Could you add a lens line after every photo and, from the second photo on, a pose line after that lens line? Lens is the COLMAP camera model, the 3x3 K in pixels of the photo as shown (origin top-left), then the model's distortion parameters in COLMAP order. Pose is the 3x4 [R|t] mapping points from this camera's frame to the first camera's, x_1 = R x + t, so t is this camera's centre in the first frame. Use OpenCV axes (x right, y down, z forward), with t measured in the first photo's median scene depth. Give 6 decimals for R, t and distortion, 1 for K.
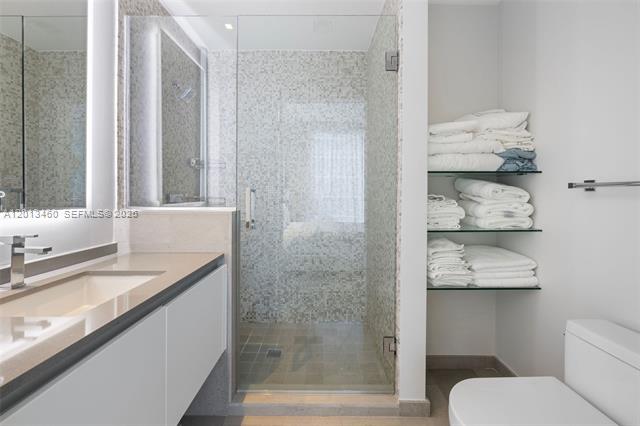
lens RADIAL K [[271.9, 0, 324.0], [0, 271.9, 198.8], [0, 0, 1]] dist [0.001575, -0.000484]
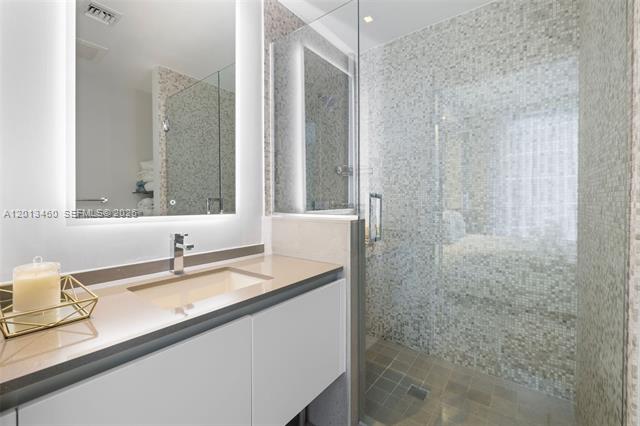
lens RADIAL K [[271.9, 0, 318.9], [0, 271.9, 207.2], [0, 0, 1]] dist [0.001575, -0.000484]
pose [[0.787507, 0.004716, -0.616288, 0.079723], [-0.001703, 0.999984, 0.005476, -0.000370], [0.616304, -0.003263, 0.787502, 0.148330]]
